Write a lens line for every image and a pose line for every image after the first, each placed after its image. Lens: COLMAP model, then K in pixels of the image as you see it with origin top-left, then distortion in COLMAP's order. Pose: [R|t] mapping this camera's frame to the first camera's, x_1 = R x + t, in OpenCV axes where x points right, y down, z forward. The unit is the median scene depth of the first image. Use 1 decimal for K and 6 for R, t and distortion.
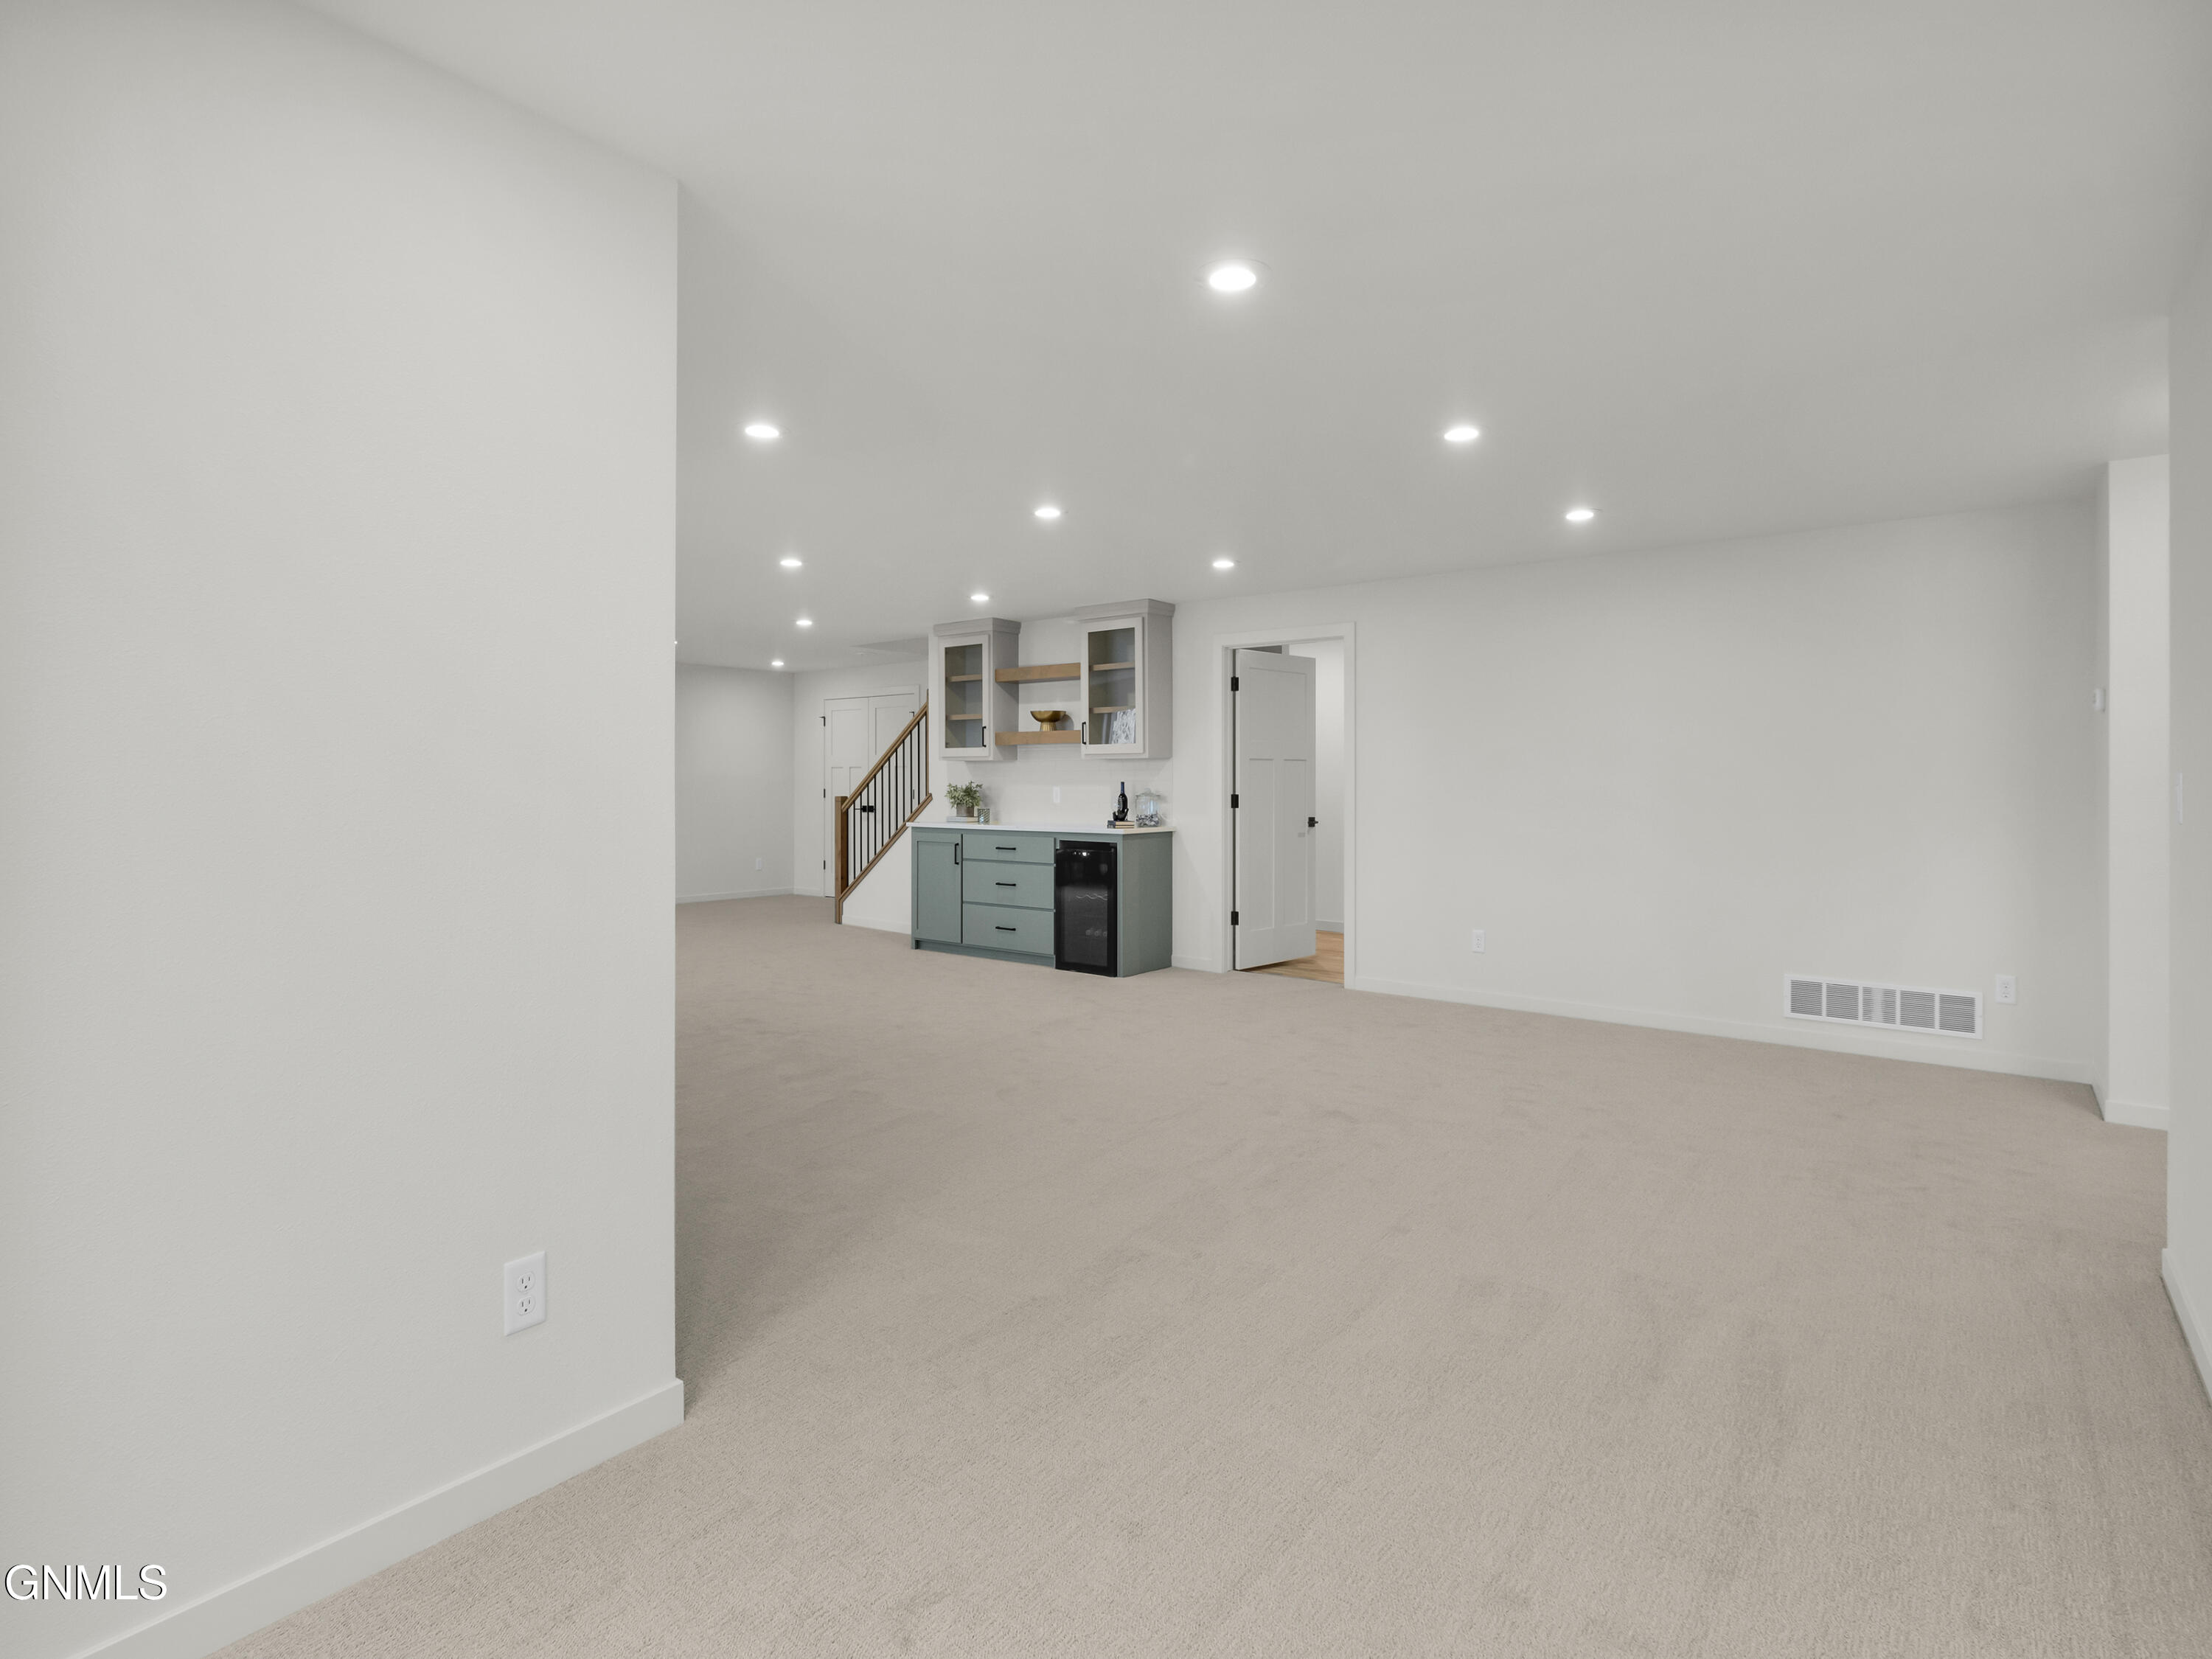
lens RADIAL K [[1138.9, 0, 1096.6], [0, 1138.9, 782.1], [0, 0, 1]] dist [0.000980, 0.000262]
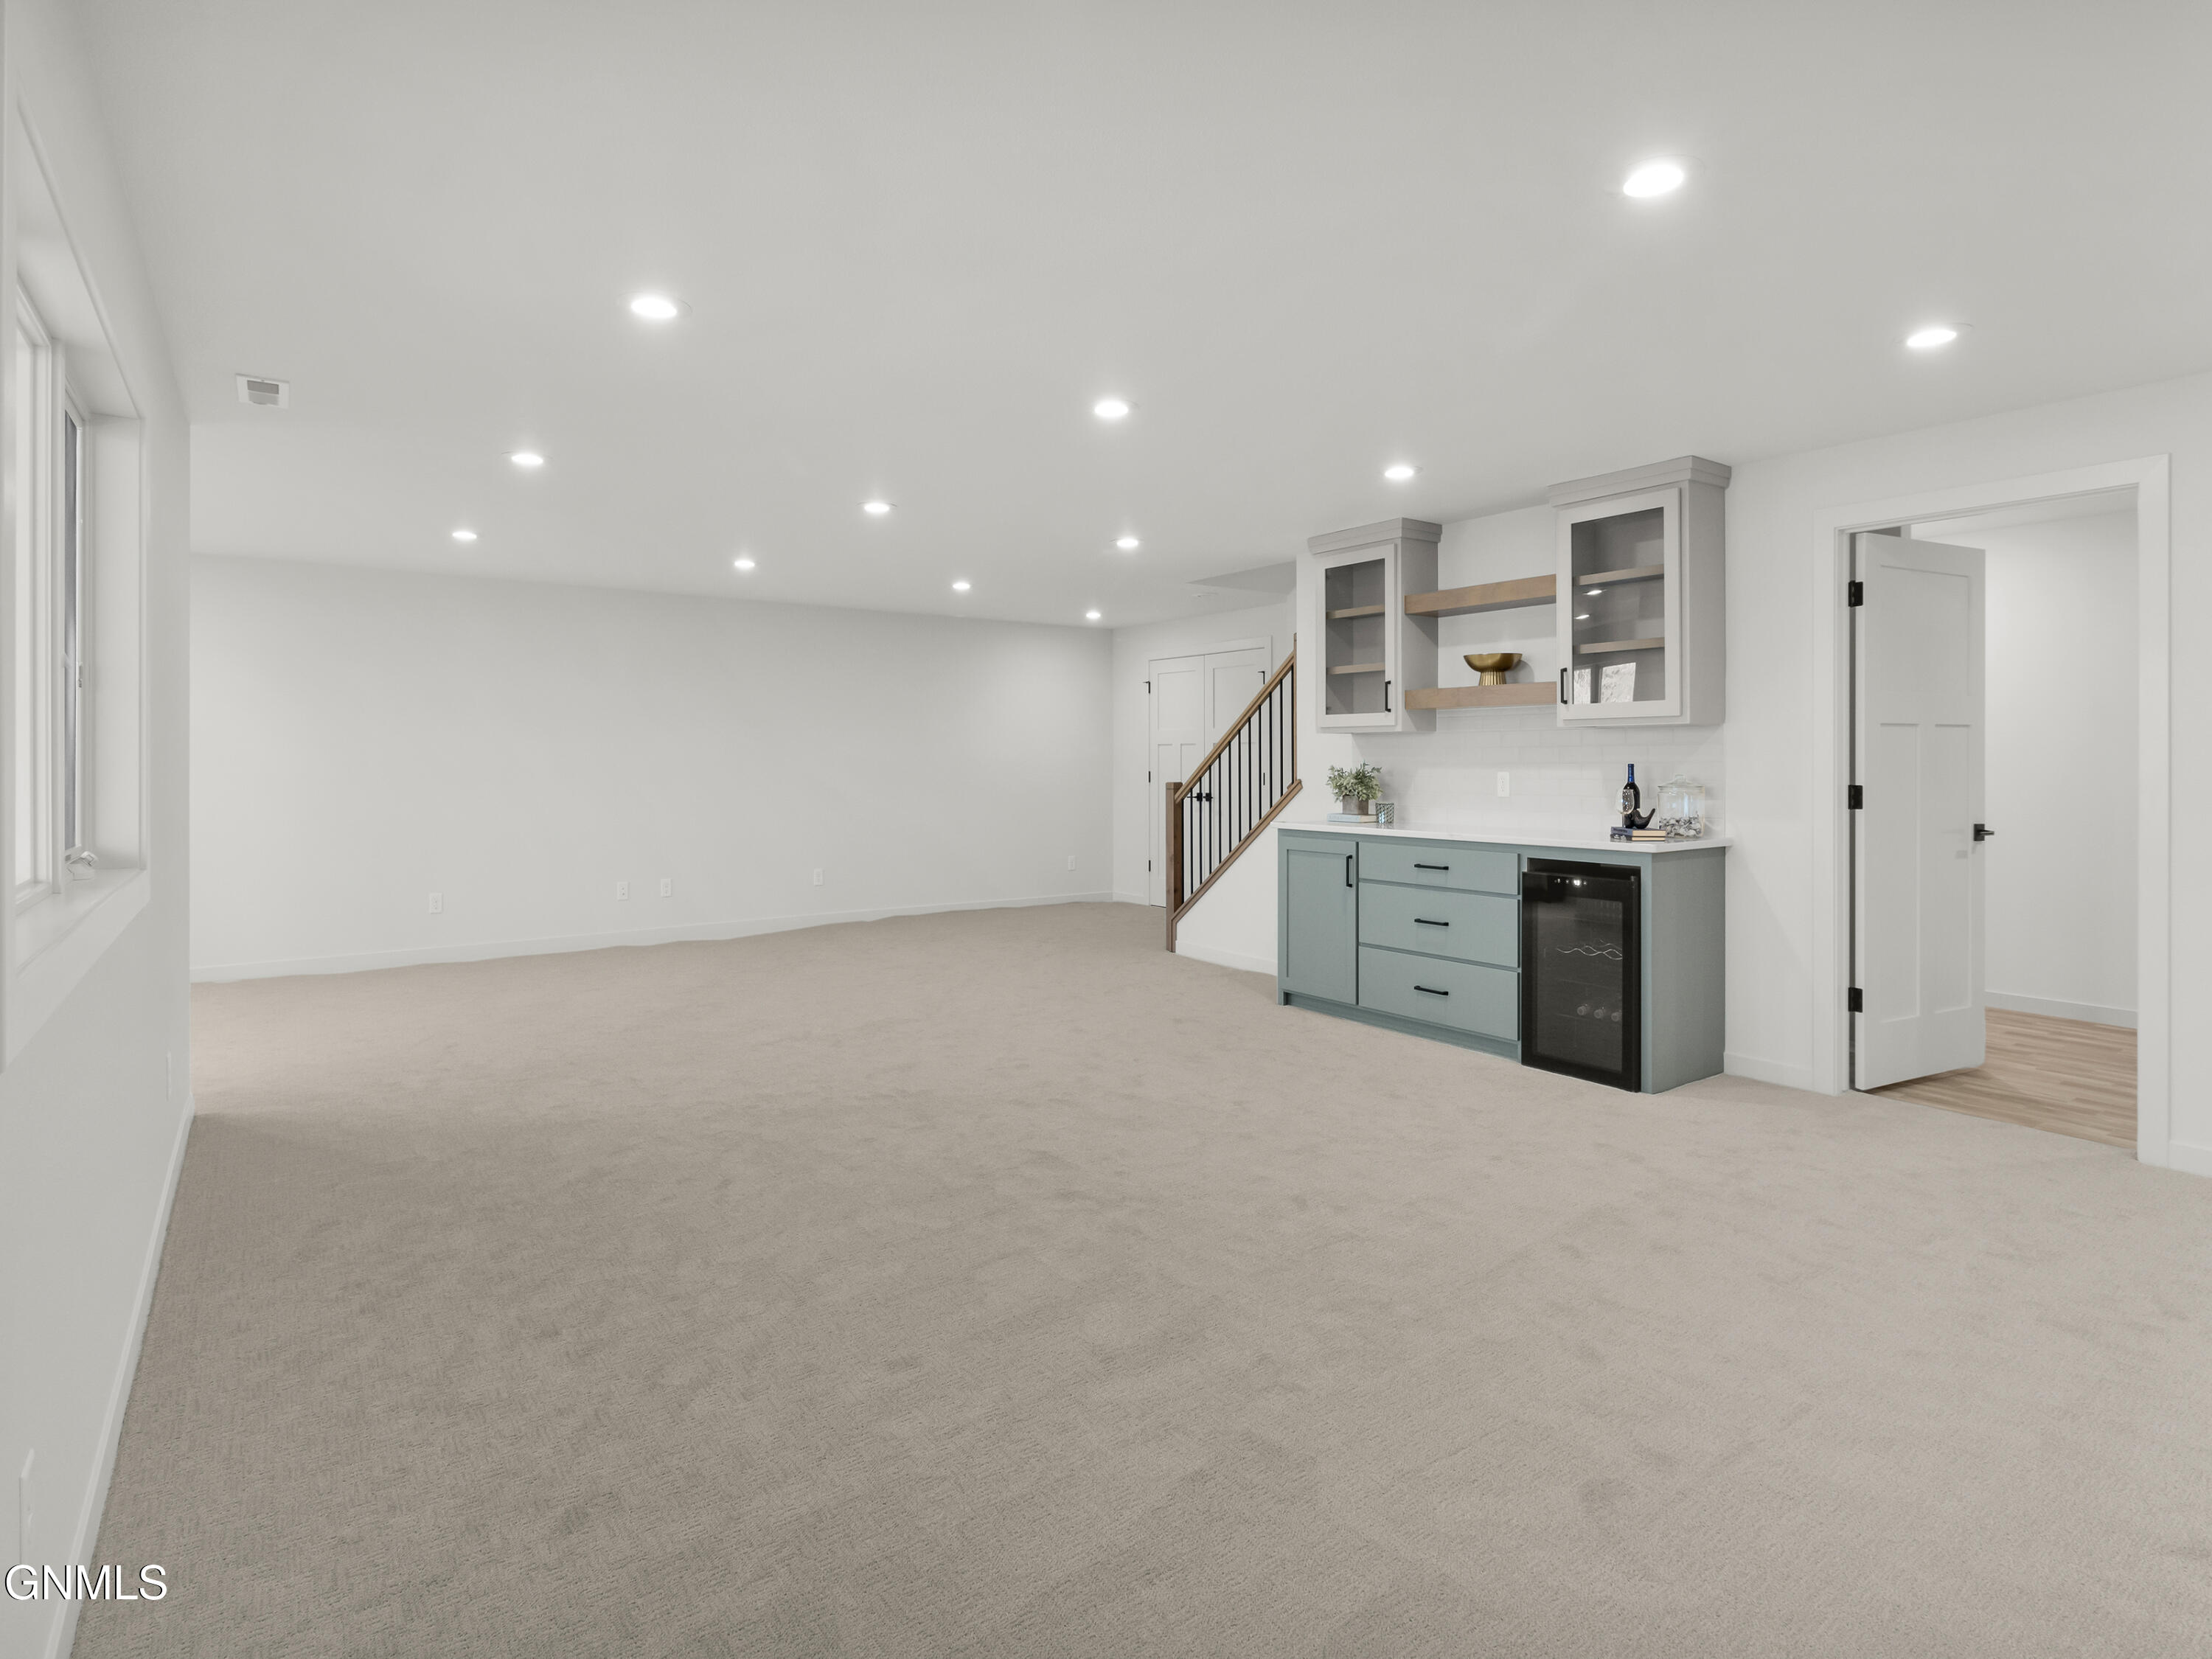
lens RADIAL K [[1138.9, 0, 1096.6], [0, 1138.9, 782.1], [0, 0, 1]] dist [0.000980, 0.000262]
pose [[0.963250, 0.003112, -0.268589, -0.084108], [0.001823, 0.999834, 0.018124, -0.001847], [0.268601, -0.017948, 0.963084, 0.307791]]
